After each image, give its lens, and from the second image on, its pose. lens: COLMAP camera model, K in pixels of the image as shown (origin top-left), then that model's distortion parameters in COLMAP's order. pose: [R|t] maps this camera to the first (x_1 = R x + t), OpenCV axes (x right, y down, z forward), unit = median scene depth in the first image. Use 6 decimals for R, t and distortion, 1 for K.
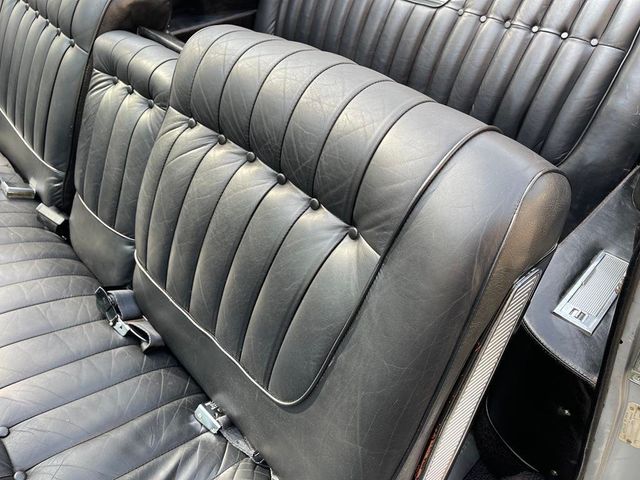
lens RADIAL K [[482.7, 0, 325.2], [0, 482.7, 239.3], [0, 0, 1]] dist [0.057673, -0.082120]
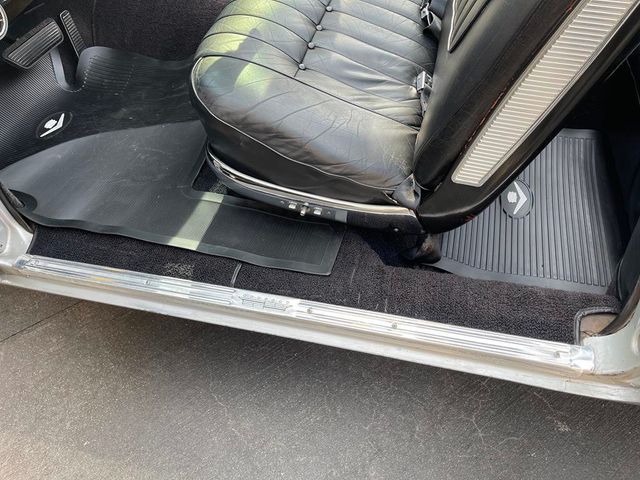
lens RADIAL K [[482.7, 0, 333.6], [0, 482.7, 235.1], [0, 0, 1]] dist [0.057673, -0.082120]
pose [[0.527628, 0.599147, -0.602189, 0.559029], [-0.505524, 0.791167, 0.344238, 0.286231], [0.682682, 0.122792, 0.720325, -0.080870]]
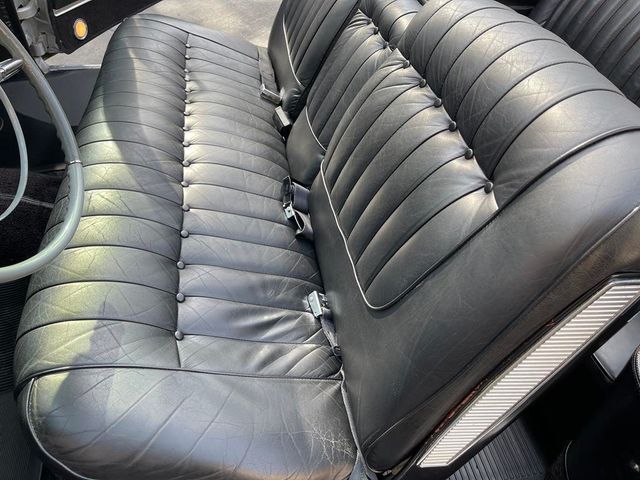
lens RADIAL K [[482.7, 0, 326.0], [0, 482.7, 240.2], [0, 0, 1]] dist [0.057673, -0.082120]
pose [[0.834409, 0.407526, -0.371059, 0.122609], [-0.406065, 0.909782, 0.086066, 0.088743], [0.372657, 0.078860, 0.924612, -0.079809]]
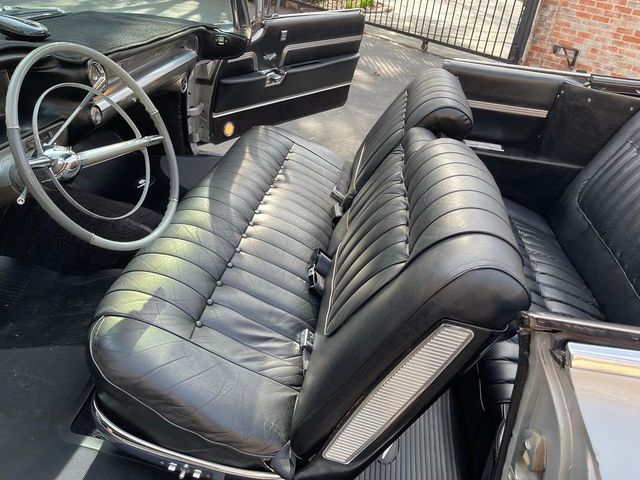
lens RADIAL K [[482.7, 0, 327.0], [0, 482.7, 240.4], [0, 0, 1]] dist [0.057673, -0.082120]
pose [[0.617159, 0.459156, -0.638976, 0.520509], [-0.597229, 0.802071, -0.000484, 0.055337], [0.512282, 0.381914, 0.769226, -0.231089]]
